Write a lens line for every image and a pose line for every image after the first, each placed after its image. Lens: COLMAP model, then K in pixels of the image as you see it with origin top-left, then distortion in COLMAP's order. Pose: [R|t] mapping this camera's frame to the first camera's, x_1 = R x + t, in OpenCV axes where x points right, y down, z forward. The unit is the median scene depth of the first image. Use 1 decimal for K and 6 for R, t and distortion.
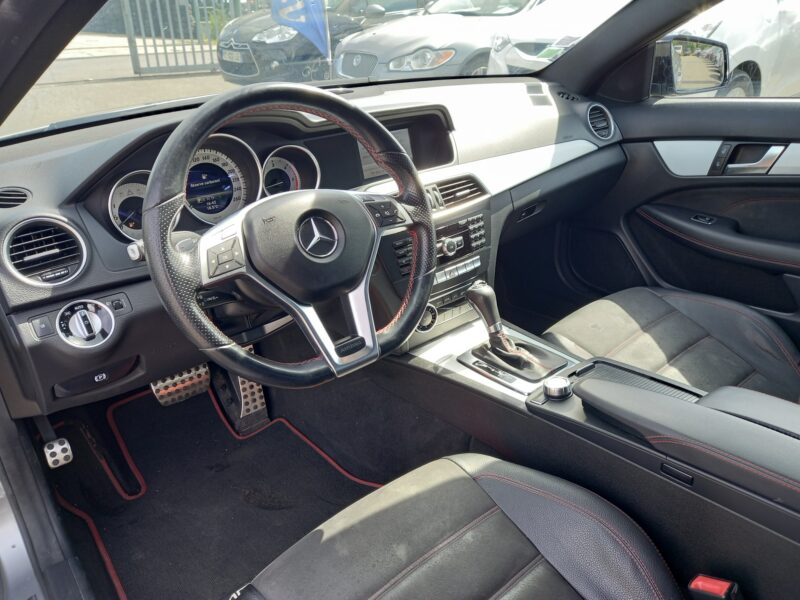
lens RADIAL K [[582.9, 0, 404.2], [0, 582.9, 299.1], [0, 0, 1]] dist [0.068669, -0.057437]
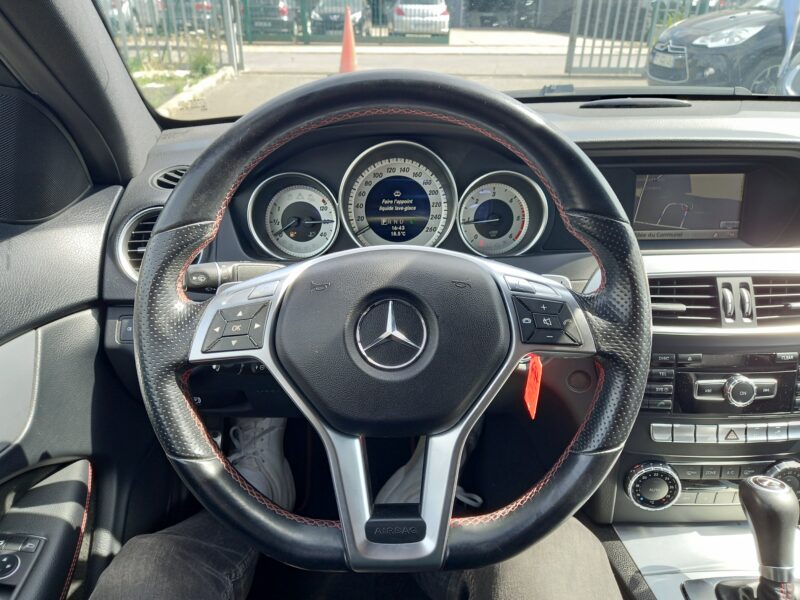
lens RADIAL K [[582.9, 0, 435.0], [0, 582.9, 291.8], [0, 0, 1]] dist [0.053155, -0.053191]
pose [[0.779796, 0.283511, -0.558157, 0.134572], [-0.293141, 0.953154, 0.074602, -0.132469], [0.553160, 0.105445, 0.826375, 0.348250]]
